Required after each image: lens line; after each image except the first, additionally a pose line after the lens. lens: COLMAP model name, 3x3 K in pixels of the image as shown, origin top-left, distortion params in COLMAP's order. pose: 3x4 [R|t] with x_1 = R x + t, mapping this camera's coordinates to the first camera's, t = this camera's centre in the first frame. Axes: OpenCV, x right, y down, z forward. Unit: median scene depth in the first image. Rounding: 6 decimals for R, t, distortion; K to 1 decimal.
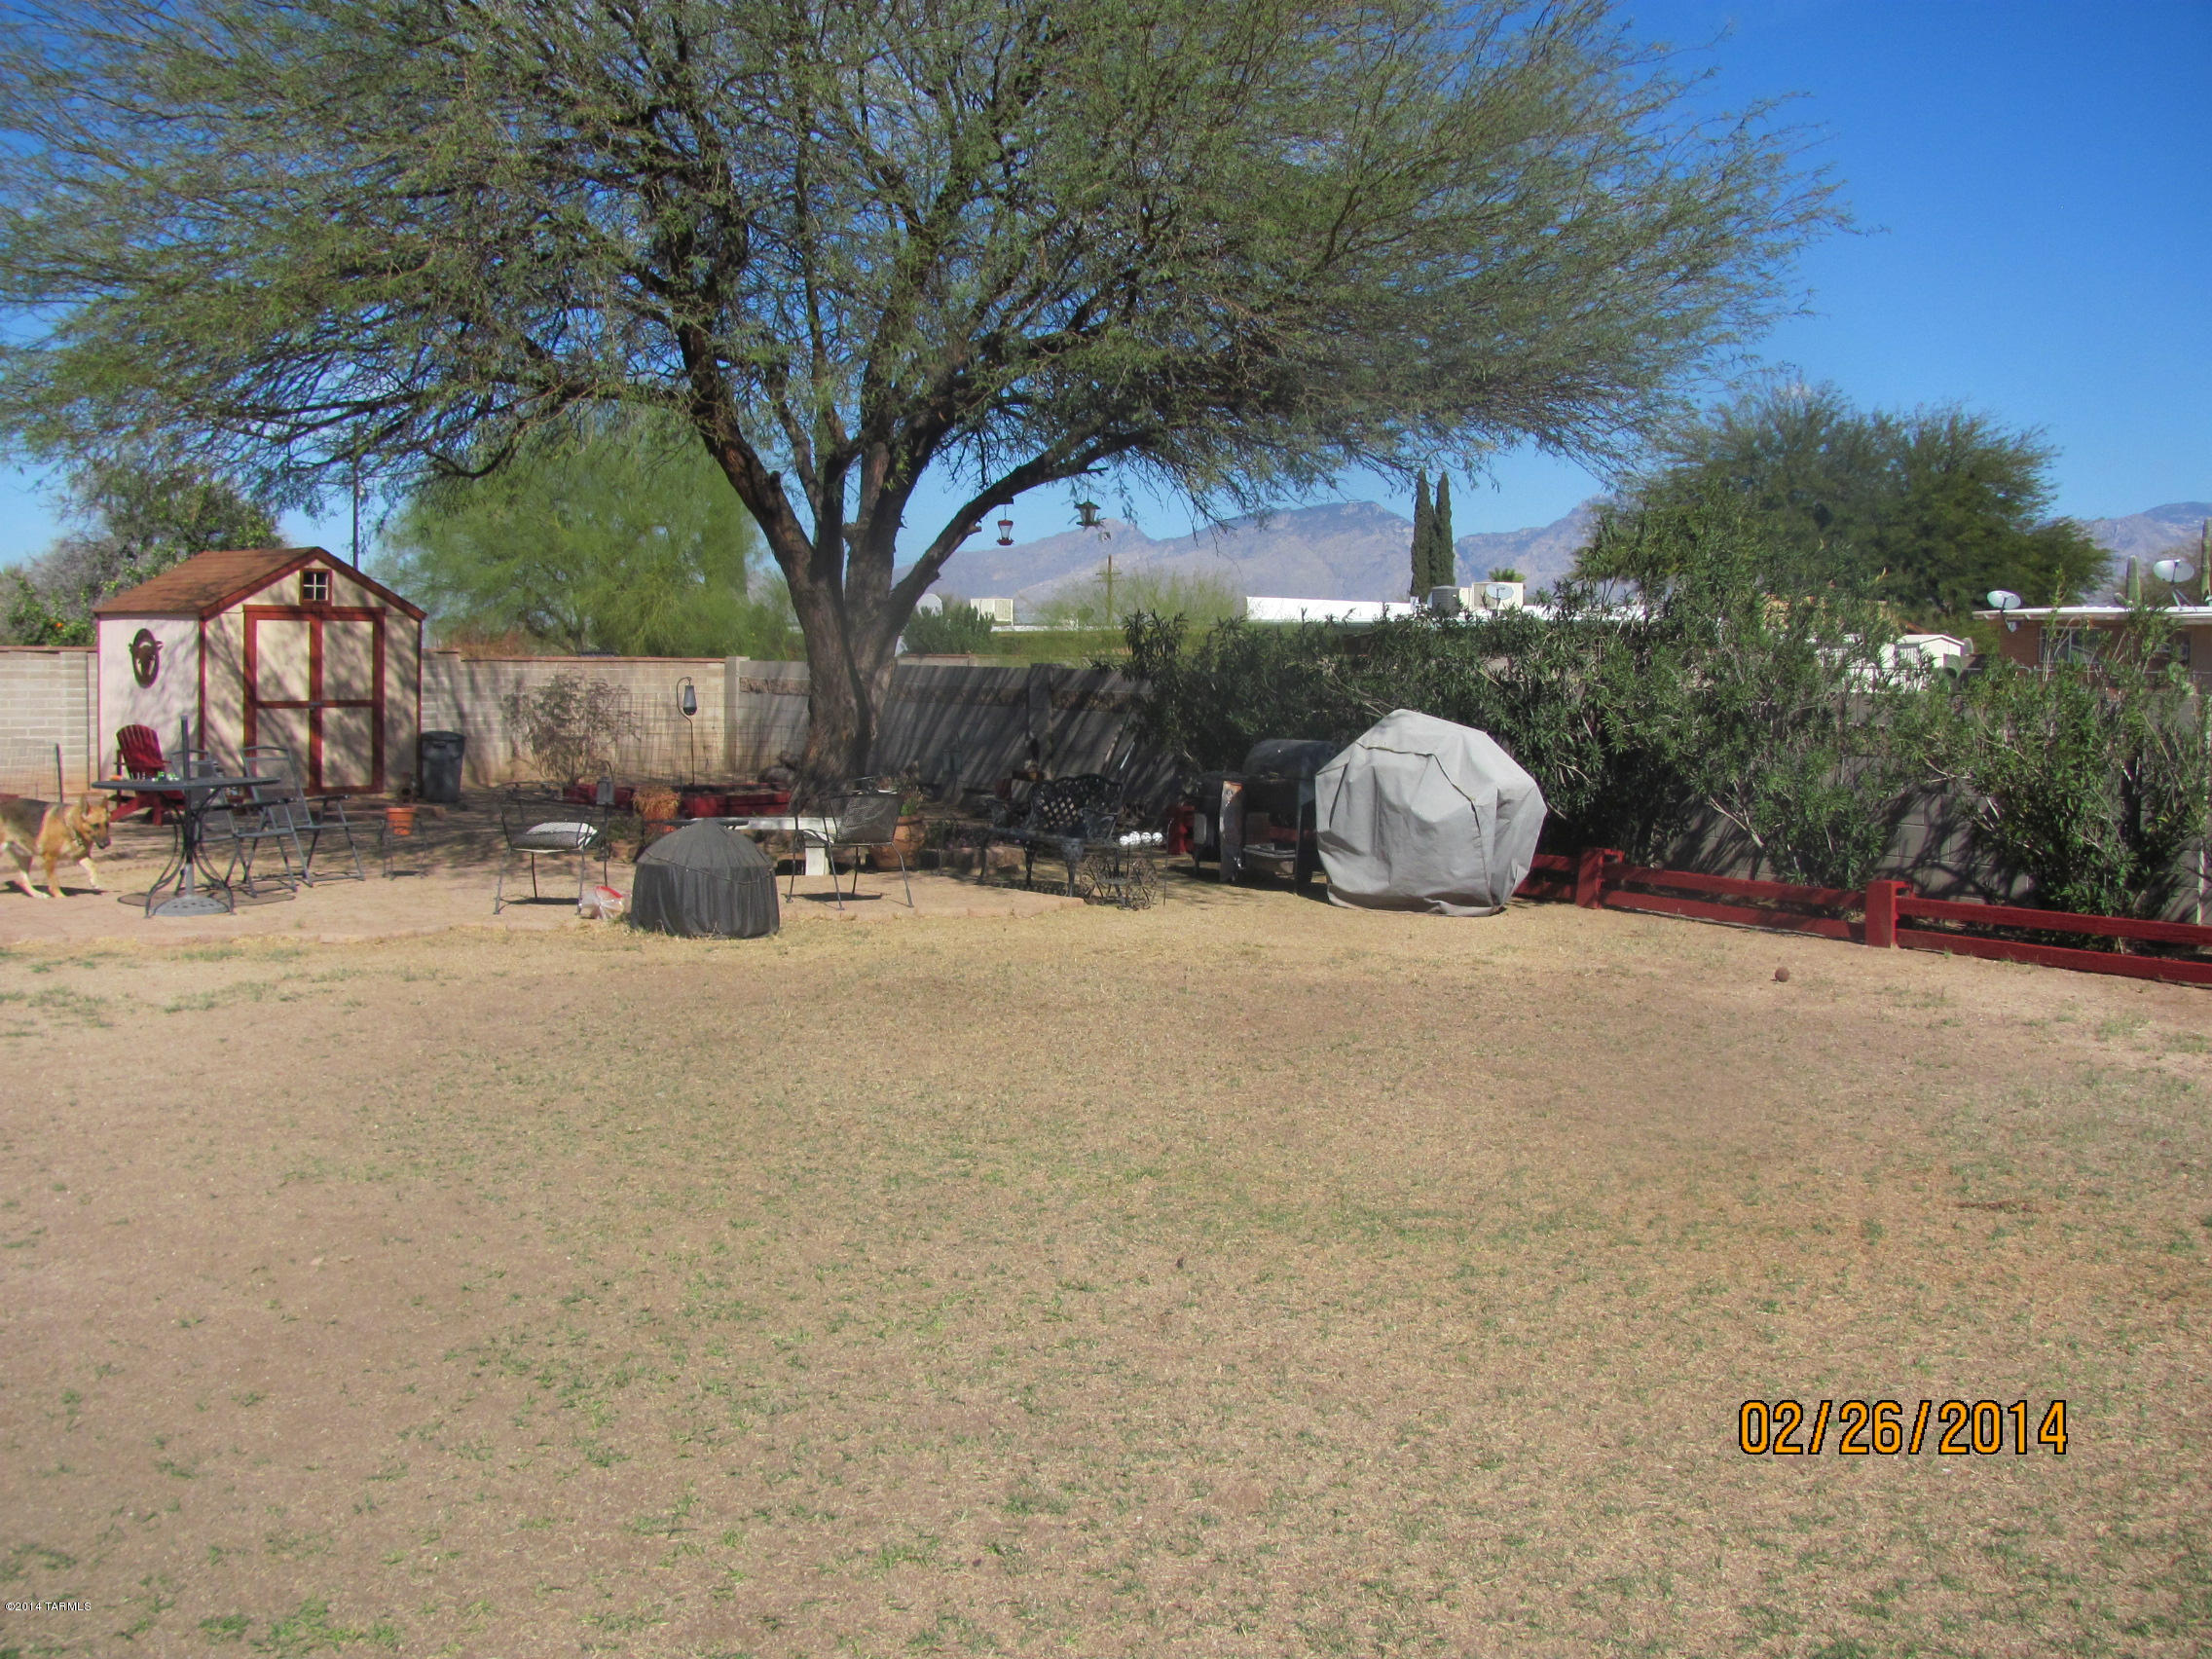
lens RADIAL K [[2344.5, 0, 1090.3], [0, 2344.5, 881.4], [0, 0, 1]] dist [-0.216645, 0.278560]
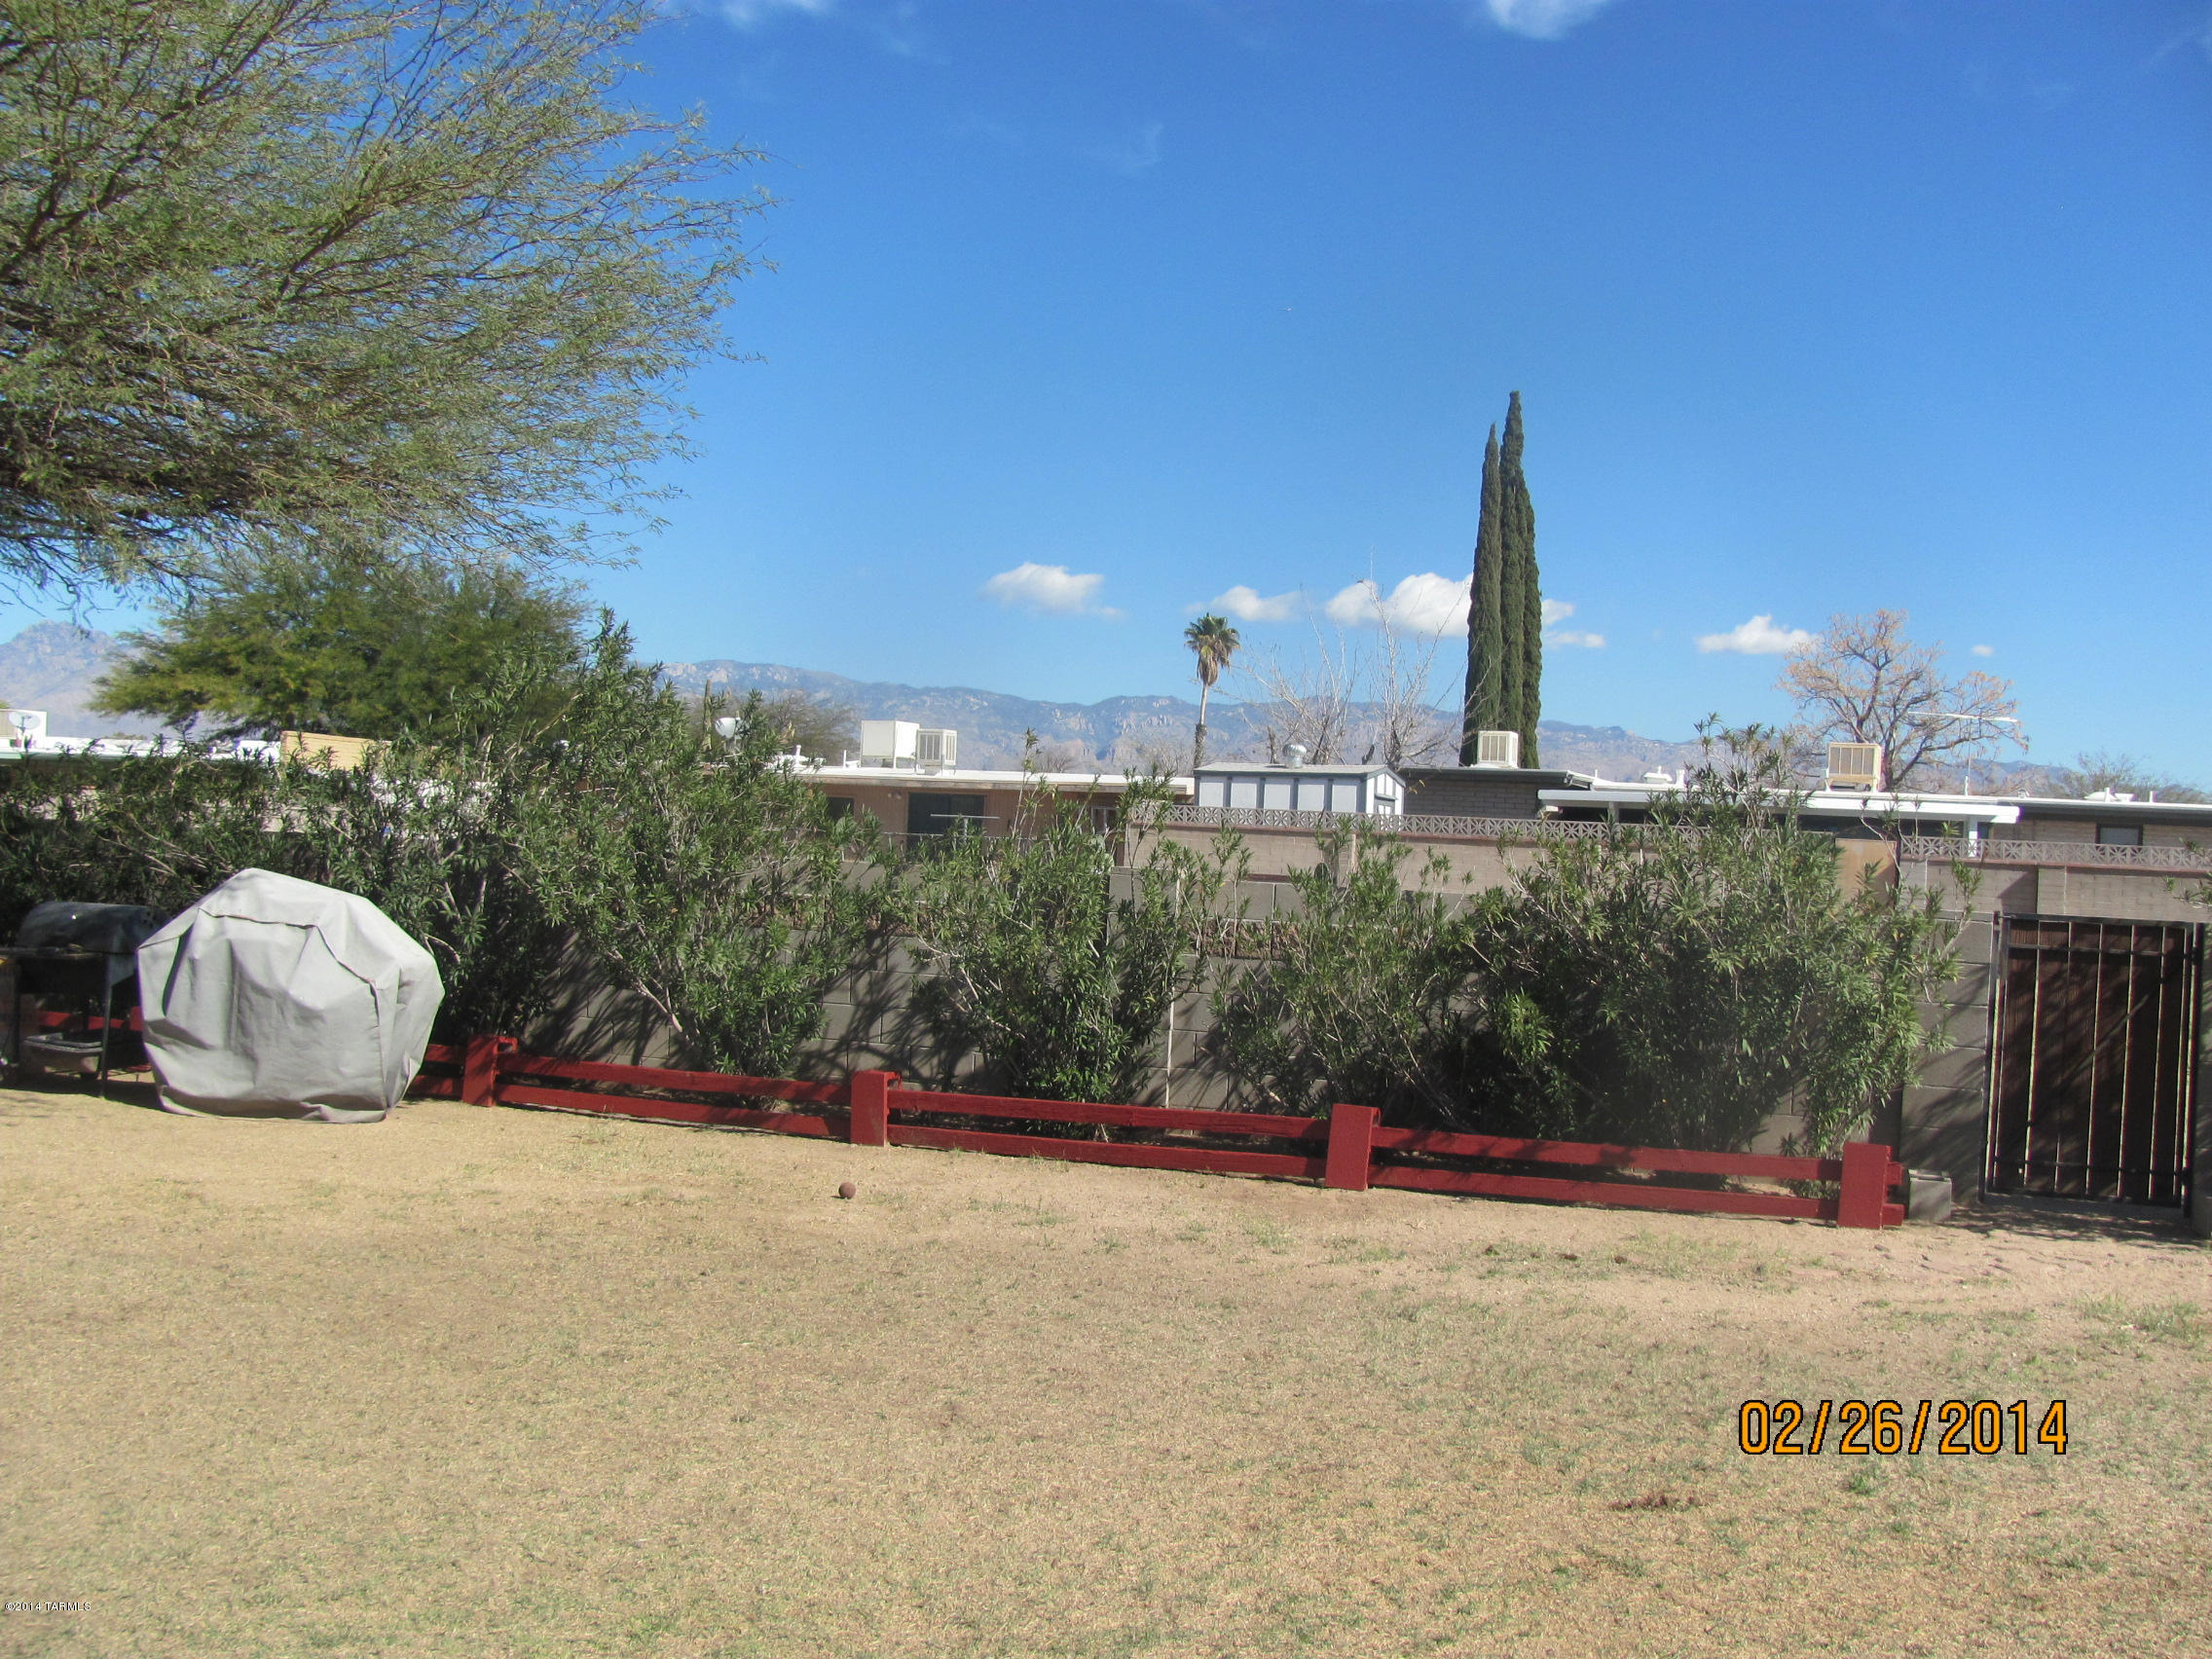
lens RADIAL K [[2344.5, 0, 1090.3], [0, 2344.5, 881.4], [0, 0, 1]] dist [-0.216645, 0.278560]
pose [[0.793602, 0.016526, 0.608213, -0.124149], [0.020891, 0.998301, -0.054385, -0.020117], [-0.608079, 0.055866, 0.791909, 0.194259]]
